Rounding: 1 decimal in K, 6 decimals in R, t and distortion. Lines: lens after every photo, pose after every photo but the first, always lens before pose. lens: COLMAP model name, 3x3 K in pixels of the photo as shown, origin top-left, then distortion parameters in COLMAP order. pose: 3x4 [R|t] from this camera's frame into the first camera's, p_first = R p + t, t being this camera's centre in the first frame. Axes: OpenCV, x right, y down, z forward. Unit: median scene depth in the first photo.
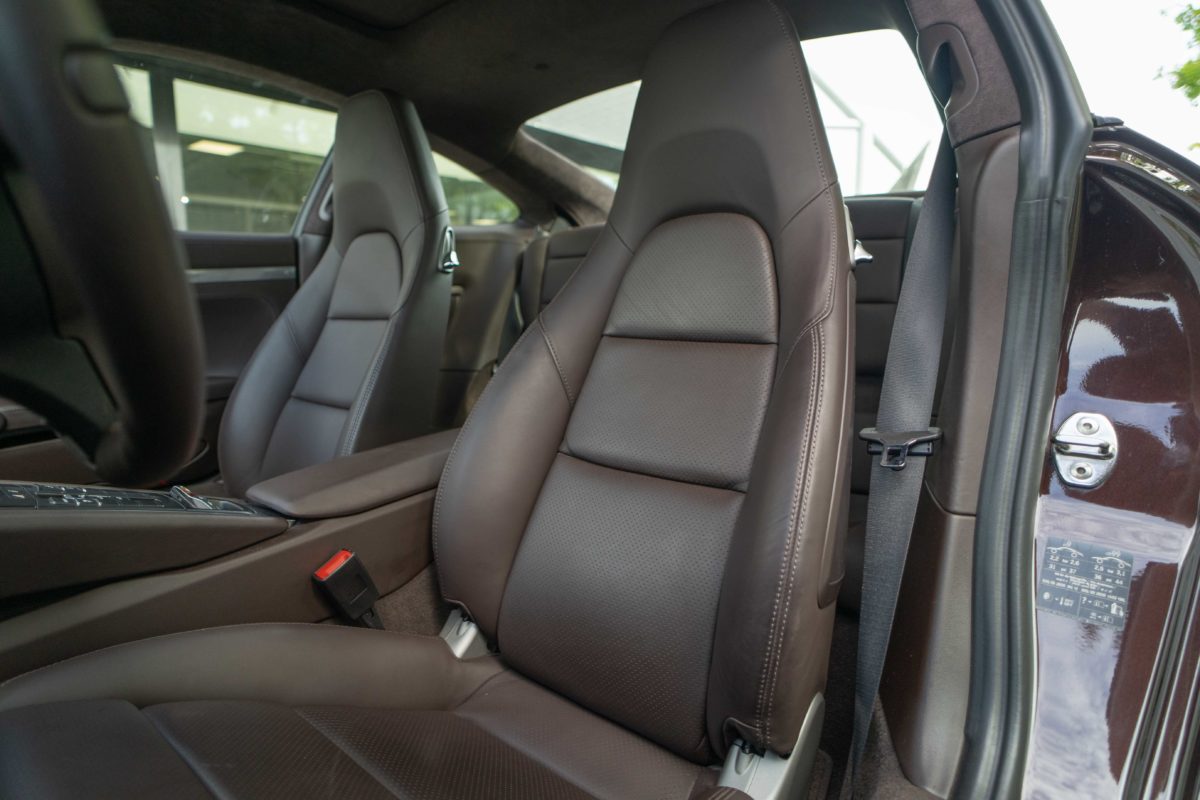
lens RADIAL K [[670.7, 0, 553.1], [0, 670.7, 399.2], [0, 0, 1]] dist [0.000970, 0.000194]
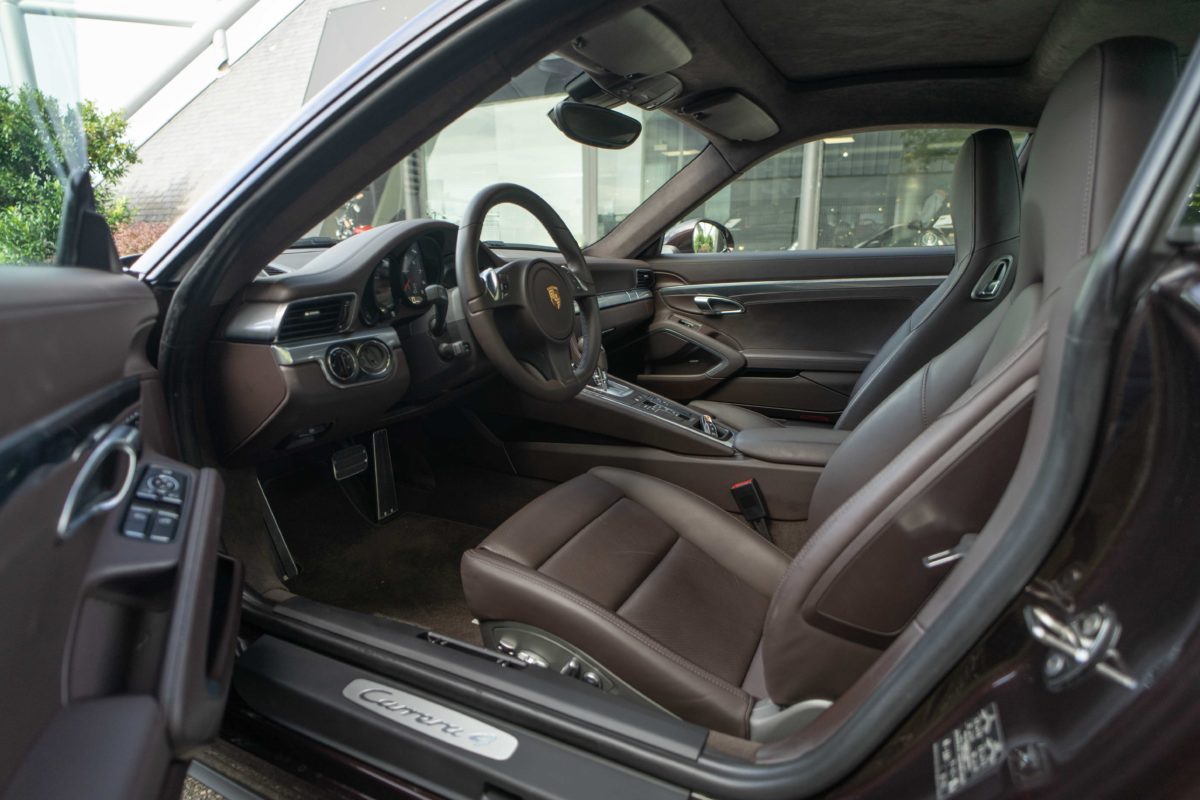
lens RADIAL K [[643.7, 0, 605.5], [0, 643.7, 406.4], [0, 0, 1]] dist [-0.003098, -0.000682]
pose [[0.276539, 0.242753, -0.929837, 0.930045], [-0.135786, 0.967733, 0.212263, -0.216115], [0.951361, 0.067560, 0.300578, 0.146413]]
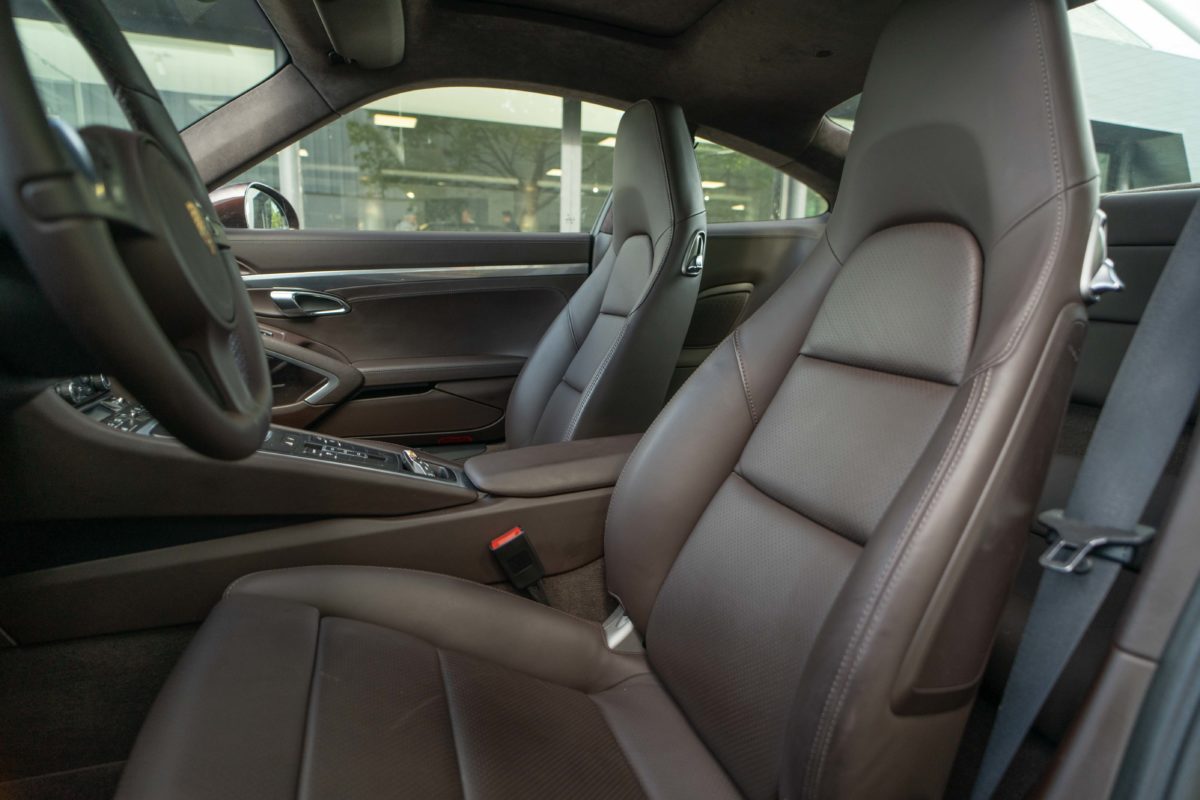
lens RADIAL K [[660.4, 0, 600.0], [0, 660.4, 400.0], [0, 0, 1]] dist [-0.002948, -0.000581]
pose [[0.878906, 0.112749, -0.463478, 0.275925], [-0.097866, 0.993616, 0.056127, -0.059299], [0.466847, -0.003972, 0.884329, 0.068359]]
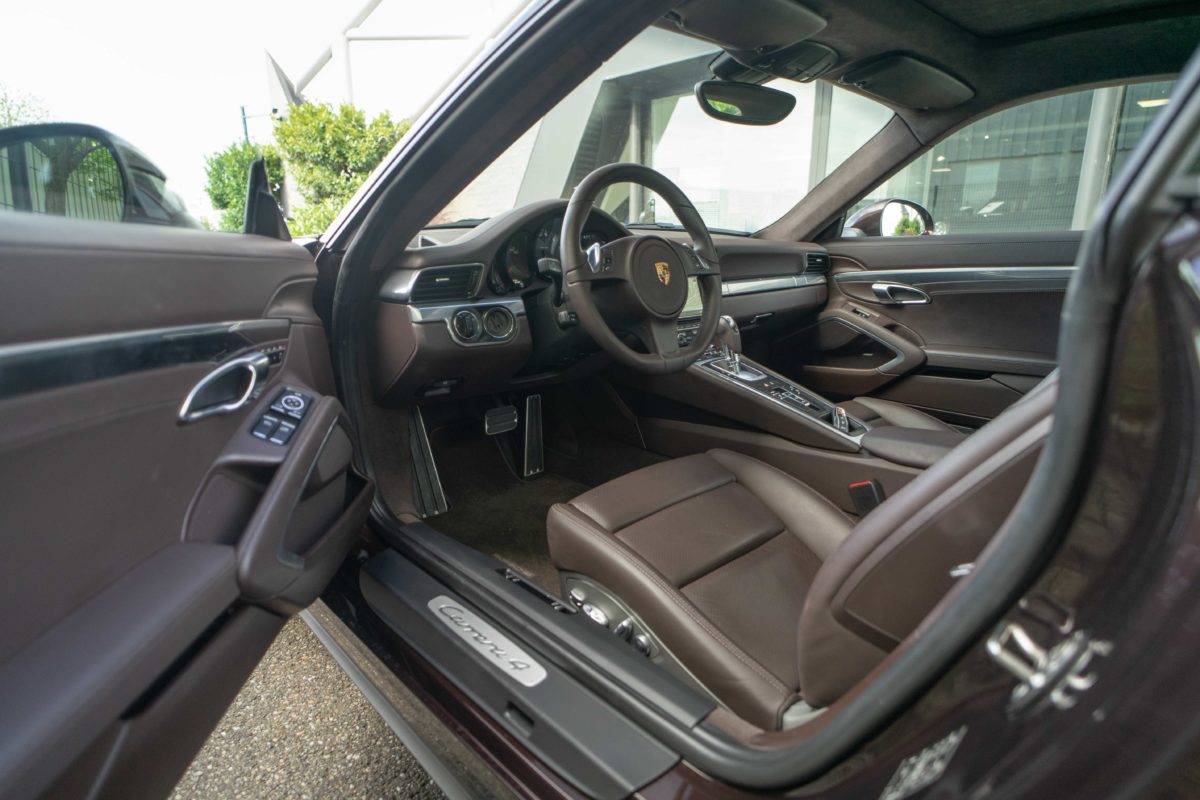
lens RADIAL K [[660.4, 0, 600.0], [0, 660.4, 400.0], [0, 0, 1]] dist [-0.002948, -0.000581]
pose [[-0.086580, 0.252542, -0.963704, 1.029634], [-0.140446, 0.954582, 0.262770, -0.229437], [0.986296, 0.158099, -0.047180, 0.393280]]
